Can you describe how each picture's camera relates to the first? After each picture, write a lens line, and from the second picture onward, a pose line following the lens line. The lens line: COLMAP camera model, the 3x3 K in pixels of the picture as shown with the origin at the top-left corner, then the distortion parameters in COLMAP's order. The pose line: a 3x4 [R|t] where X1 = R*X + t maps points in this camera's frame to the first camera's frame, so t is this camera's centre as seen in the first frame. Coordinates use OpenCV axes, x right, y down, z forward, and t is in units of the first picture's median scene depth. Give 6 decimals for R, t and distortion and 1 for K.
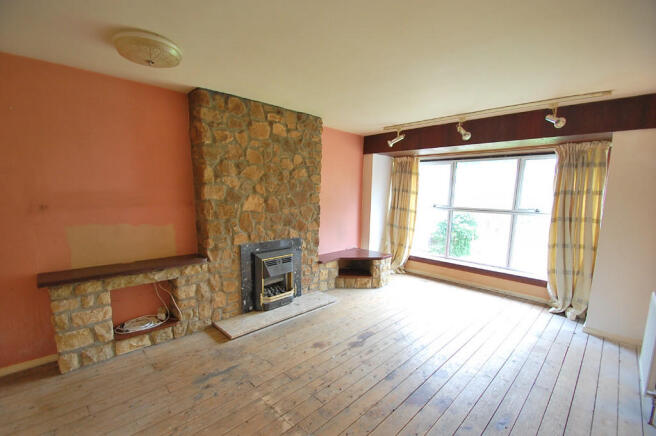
lens RADIAL K [[287.5, 0, 326.2], [0, 287.5, 232.9], [0, 0, 1]] dist [0.015367, -0.016860]
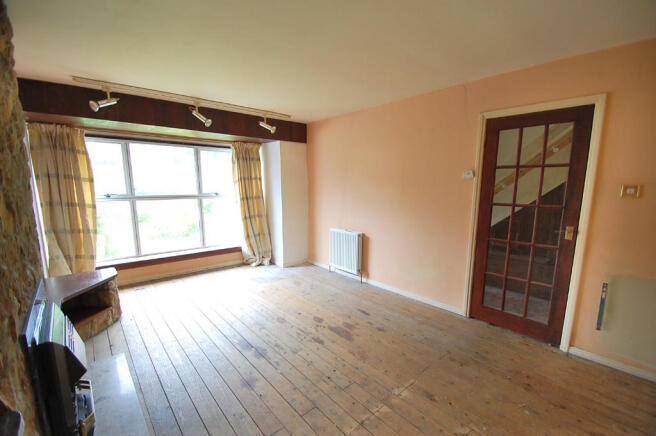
lens RADIAL K [[287.5, 0, 326.2], [0, 287.5, 232.9], [0, 0, 1]] dist [0.015367, -0.016860]
pose [[0.073192, -0.189306, 0.979187, -0.457329], [0.138706, 0.974210, 0.177976, -0.069102], [-0.987625, 0.122792, 0.097562, 0.450185]]
